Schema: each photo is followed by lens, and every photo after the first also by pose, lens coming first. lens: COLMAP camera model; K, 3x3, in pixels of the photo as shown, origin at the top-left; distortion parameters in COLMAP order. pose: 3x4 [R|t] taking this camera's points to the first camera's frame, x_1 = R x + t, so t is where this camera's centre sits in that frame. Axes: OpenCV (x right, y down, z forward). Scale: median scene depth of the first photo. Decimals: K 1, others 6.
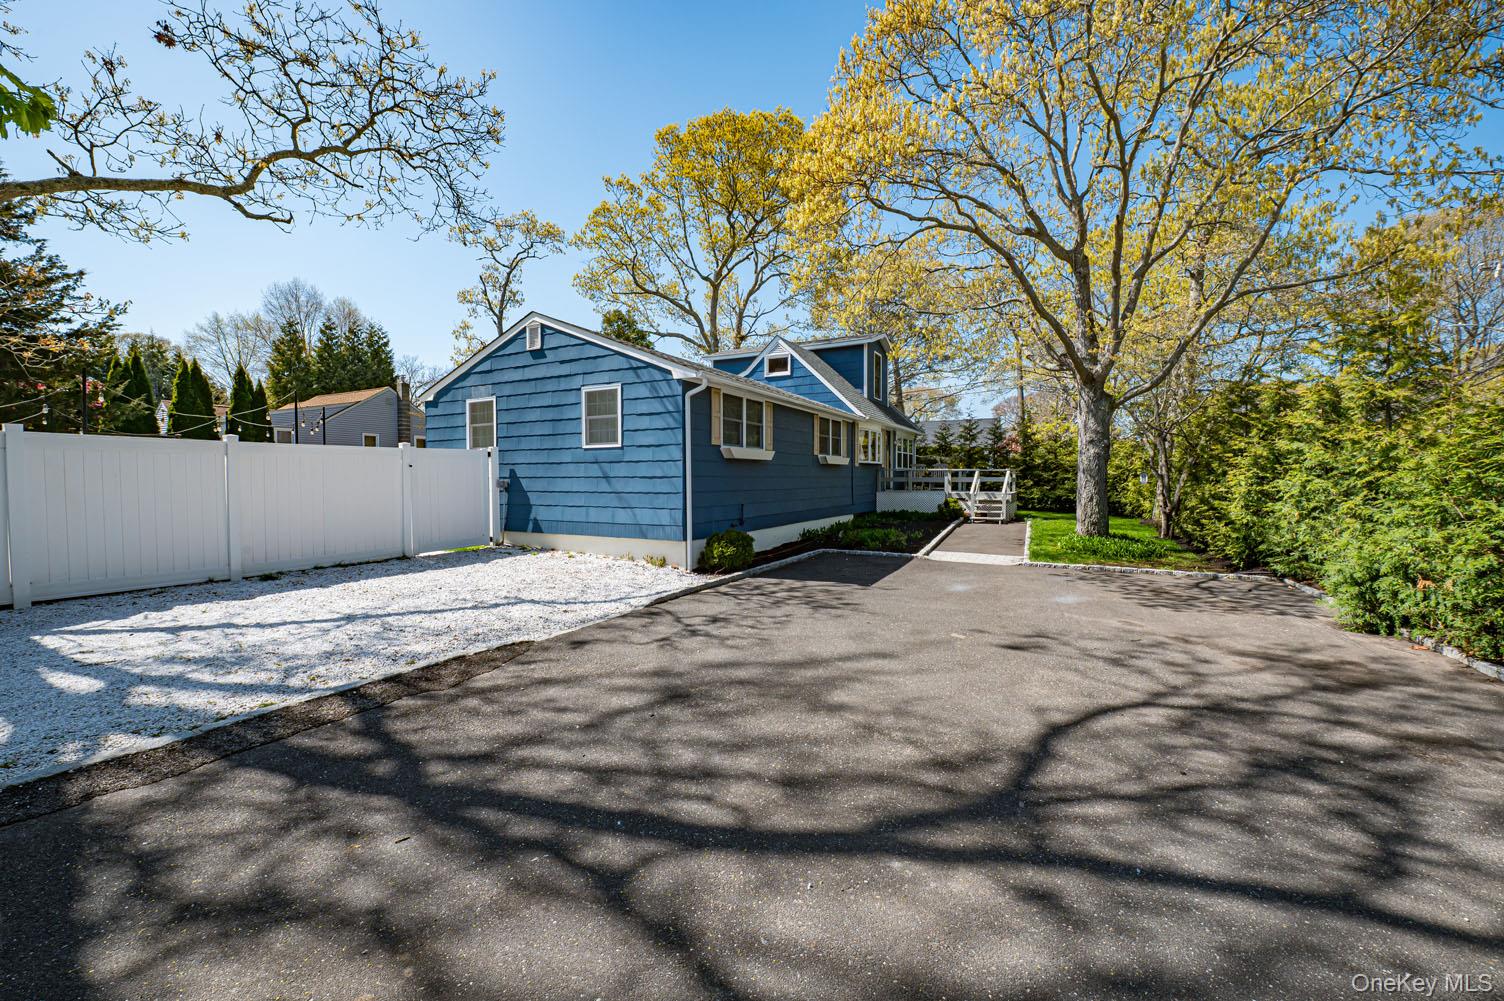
lens RADIAL K [[601.3, 0, 755.7], [0, 601.3, 498.3], [0, 0, 1]] dist [-0.010143, -0.000727]
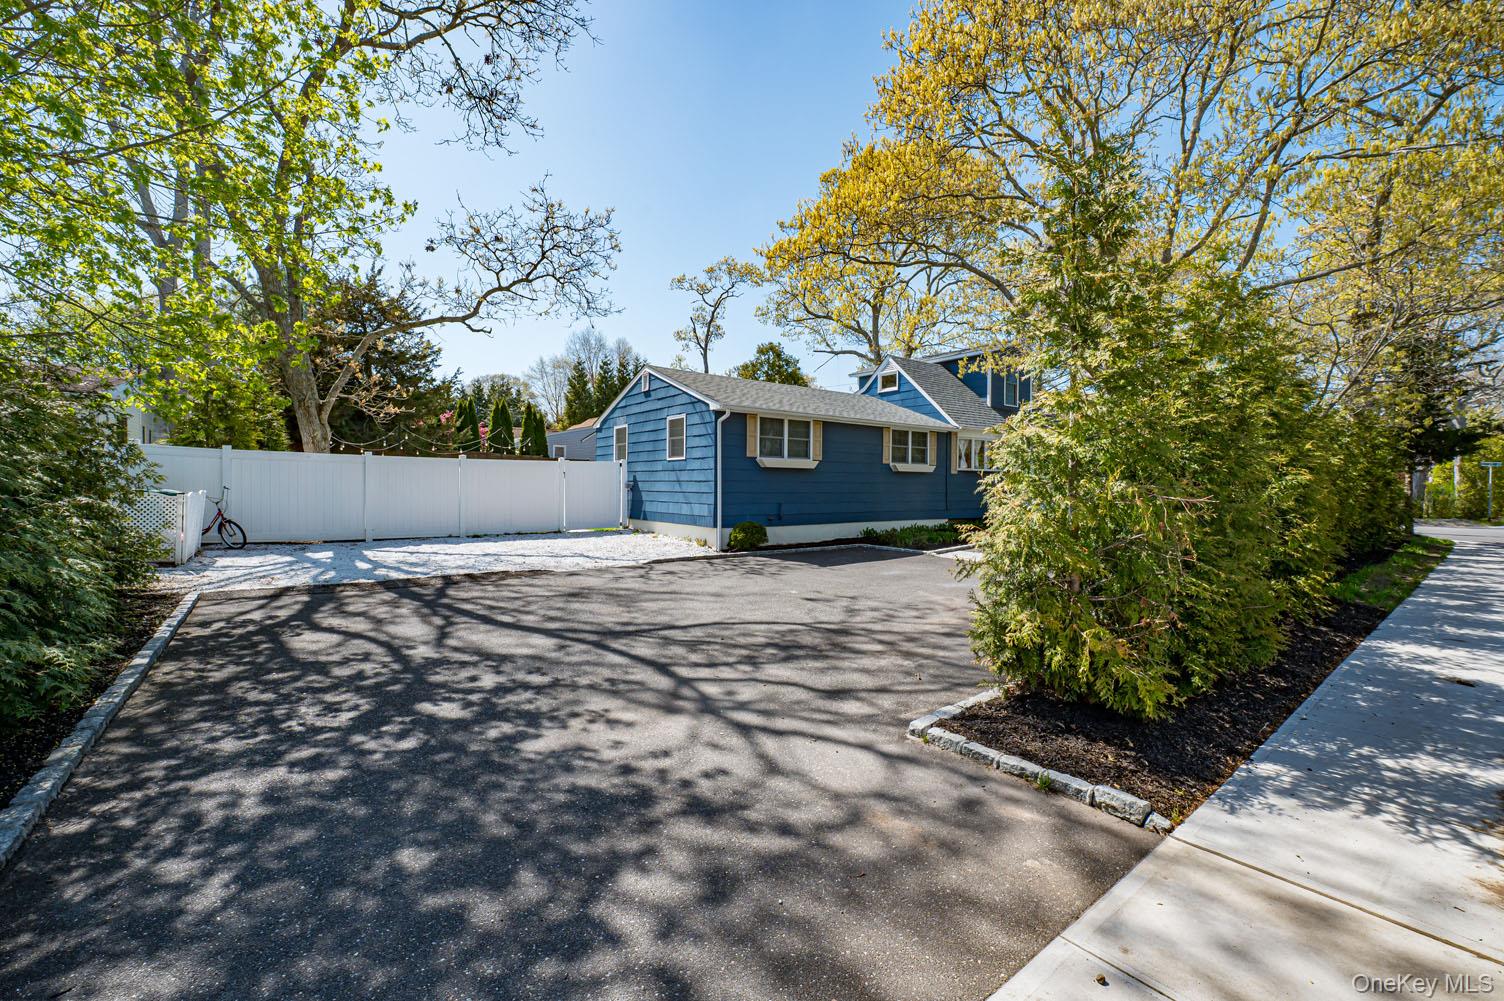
lens RADIAL K [[623.8, 0, 747.3], [0, 623.8, 498.4], [0, 0, 1]] dist [0.004293, 0.000141]
pose [[0.903233, 0.017556, -0.428792, 0.332685], [-0.023428, 0.999690, -0.008421, 0.008538], [0.428511, 0.017652, 0.903364, -0.152960]]
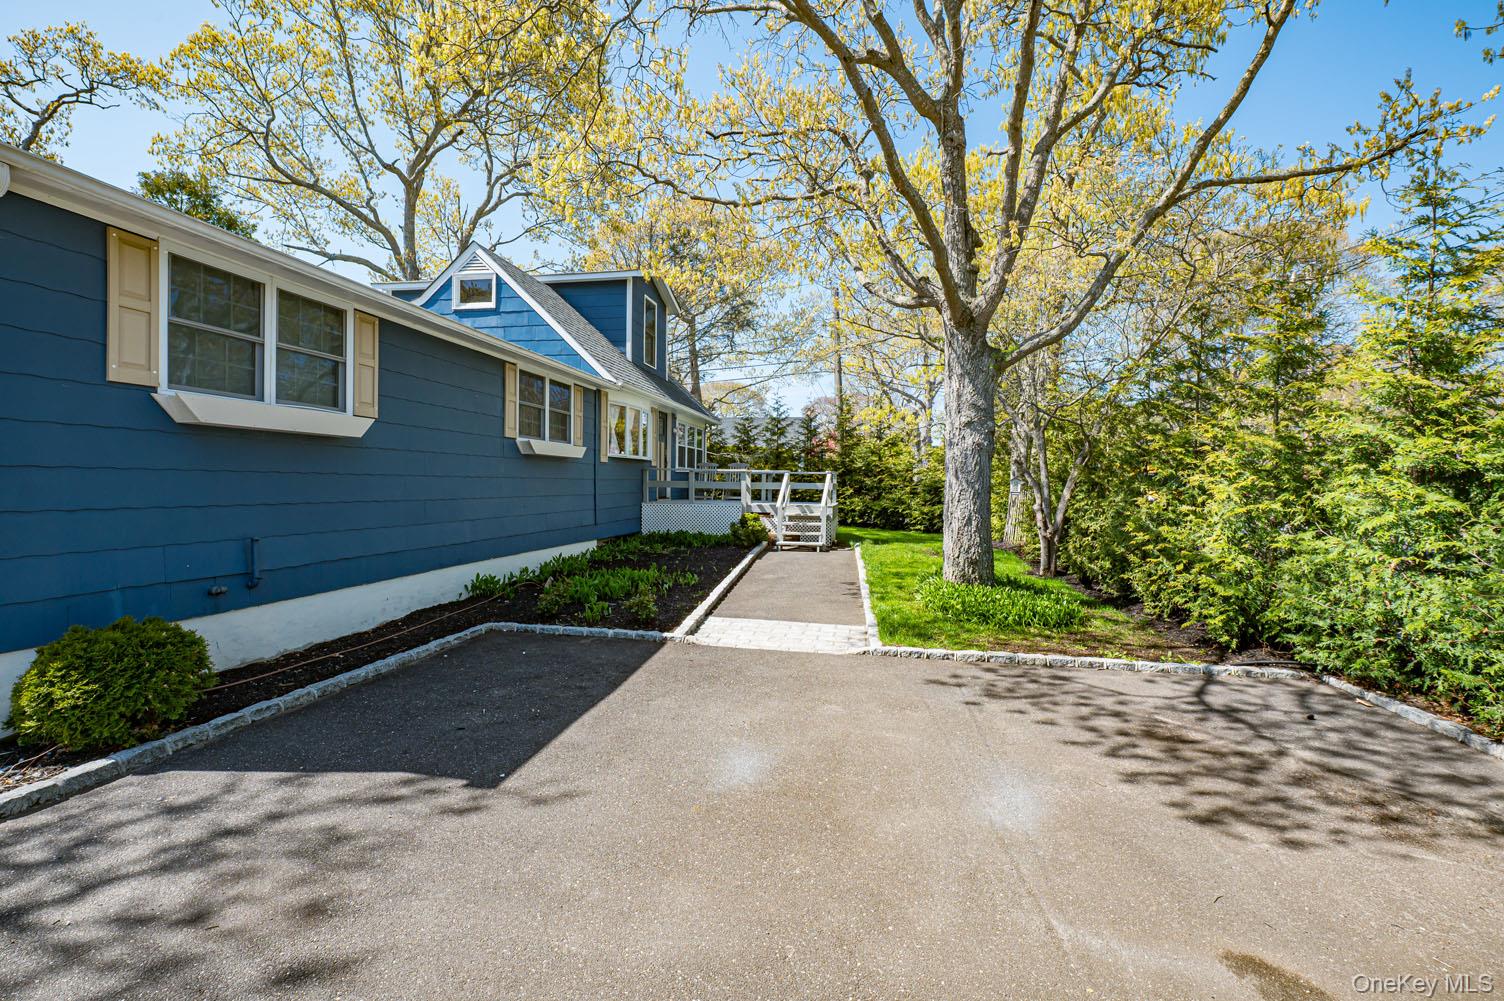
lens RADIAL K [[670.3, 0, 751.0], [0, 670.3, 493.0], [0, 0, 1]] dist [-0.002488, -0.002508]
pose [[0.955047, 0.010070, 0.296285, 0.116829], [-0.004641, 0.999808, -0.019021, -0.009503], [-0.296420, 0.016791, 0.954910, 0.317914]]
